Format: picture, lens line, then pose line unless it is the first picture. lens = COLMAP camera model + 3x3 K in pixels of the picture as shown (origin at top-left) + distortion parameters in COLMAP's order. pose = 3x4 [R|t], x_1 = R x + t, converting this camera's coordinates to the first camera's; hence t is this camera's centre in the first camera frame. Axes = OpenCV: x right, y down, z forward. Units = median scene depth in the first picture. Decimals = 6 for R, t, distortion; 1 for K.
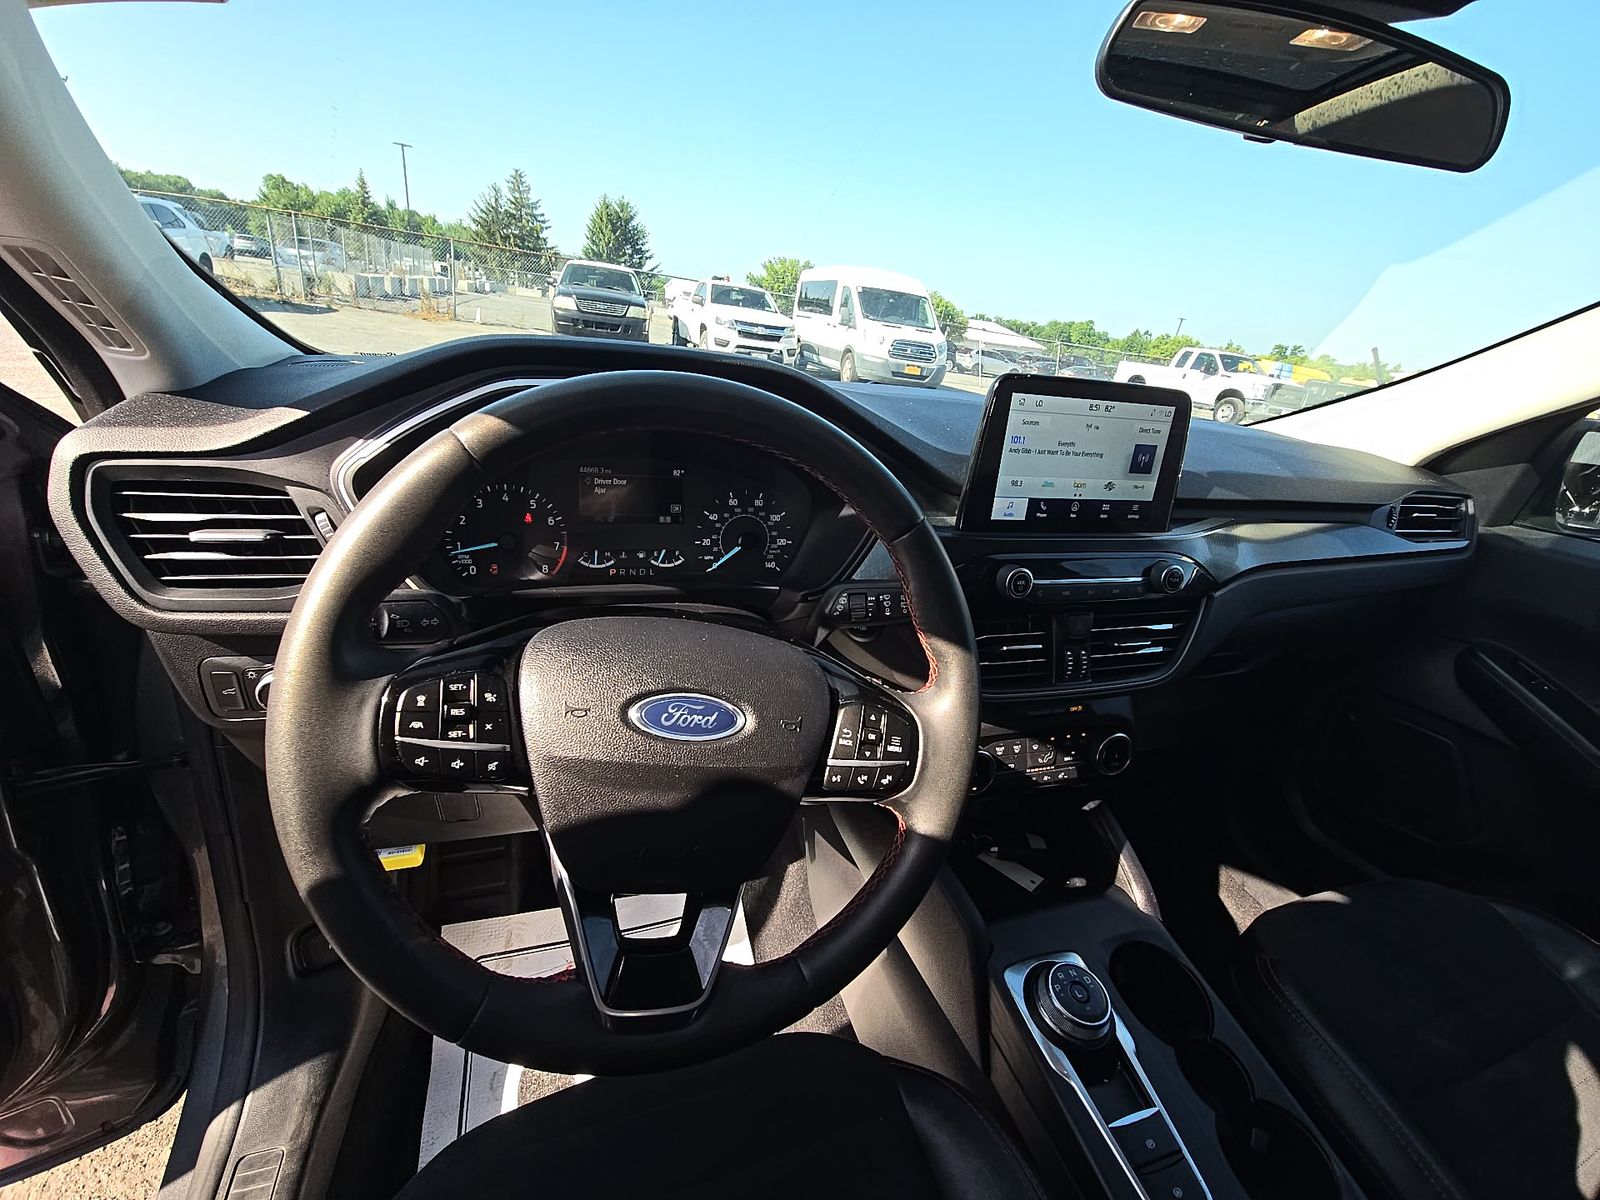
lens RADIAL K [[647.0, 0, 802.4], [0, 647.0, 590.2], [0, 0, 1]] dist [0.011312, -0.009843]
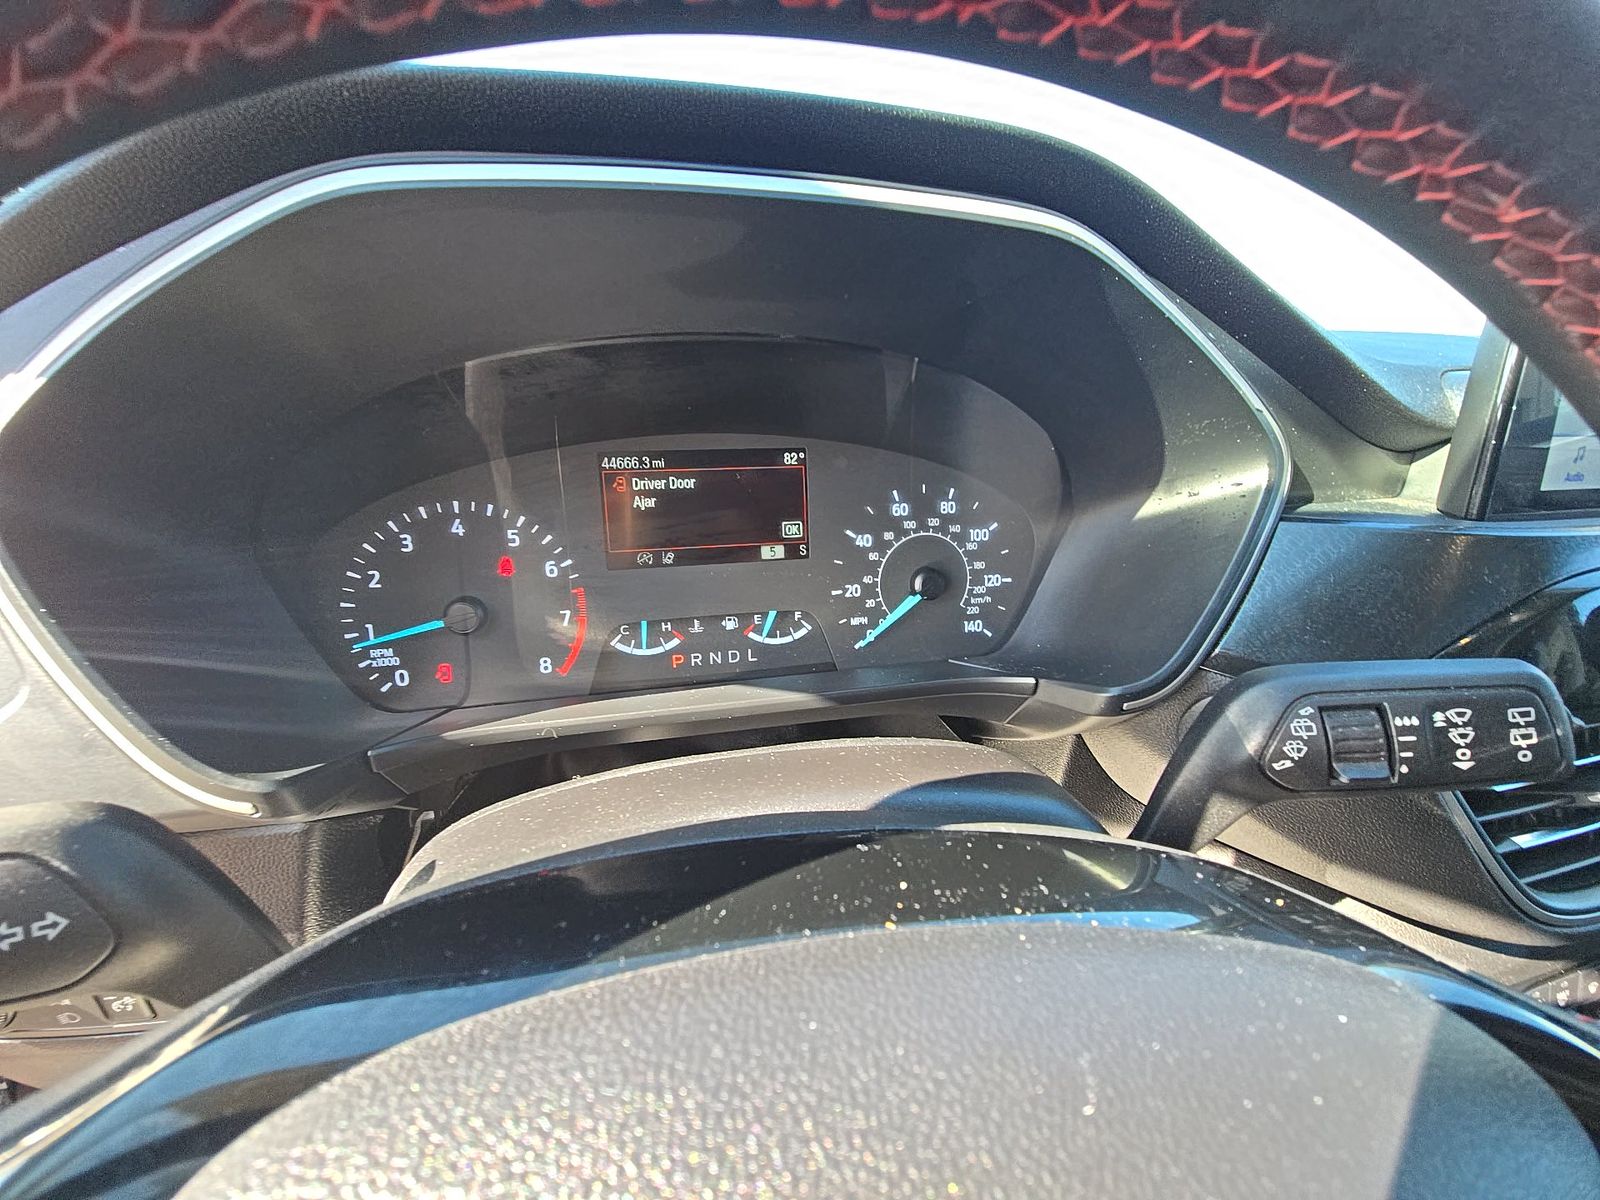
lens RADIAL K [[647.0, 0, 803.6], [0, 647.0, 592.4], [0, 0, 1]] dist [0.011312, -0.009843]
pose [[0.990784, -0.068205, -0.117030, -0.131029], [0.059660, 0.995395, -0.075032, -0.038063], [0.121609, 0.067359, 0.990290, 0.503816]]
